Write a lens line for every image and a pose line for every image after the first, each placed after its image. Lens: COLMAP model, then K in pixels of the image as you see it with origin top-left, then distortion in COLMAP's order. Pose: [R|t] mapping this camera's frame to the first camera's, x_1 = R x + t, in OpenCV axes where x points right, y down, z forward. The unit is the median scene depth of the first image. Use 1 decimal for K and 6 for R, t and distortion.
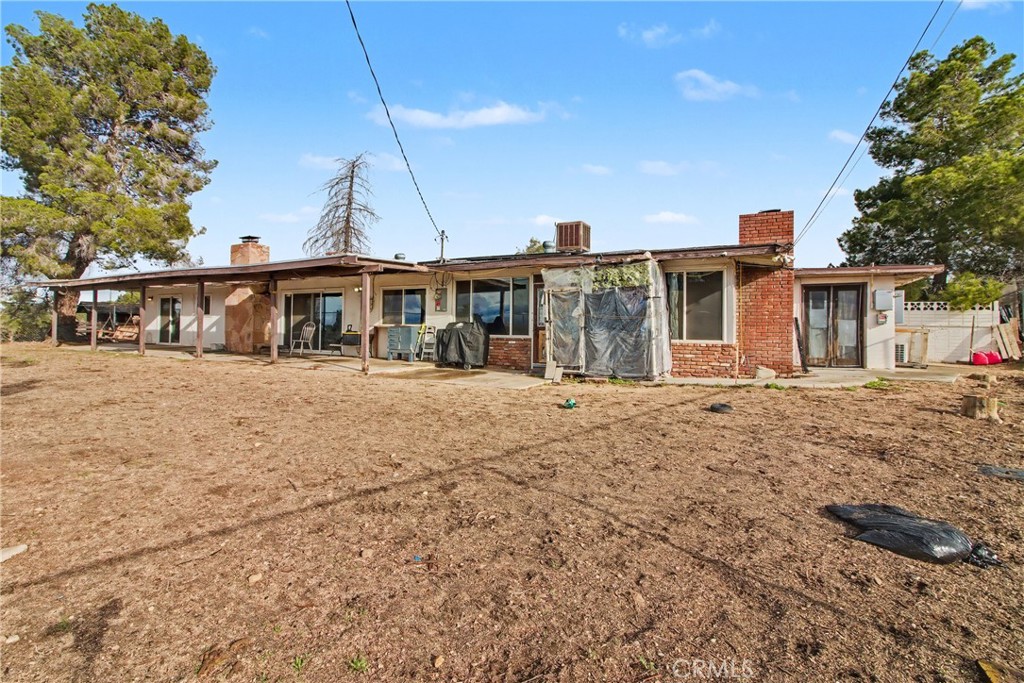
lens RADIAL K [[482.4, 0, 495.0], [0, 482.4, 324.1], [0, 0, 1]] dist [-0.021831, 0.001246]
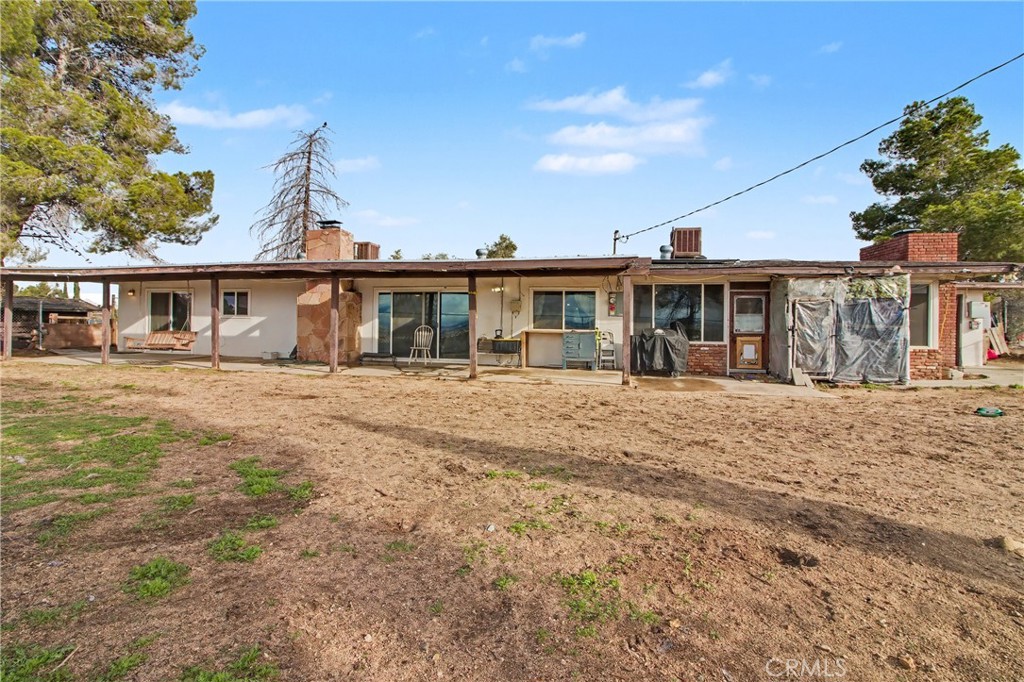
lens RADIAL K [[485.2, 0, 512.0], [0, 485.2, 329.5], [0, 0, 1]] dist [-0.011772, -0.000109]
pose [[0.955426, -0.004201, 0.295202, -0.586301], [-0.002054, 0.999780, 0.020877, -0.019916], [-0.295225, -0.020553, 0.955207, 0.148196]]
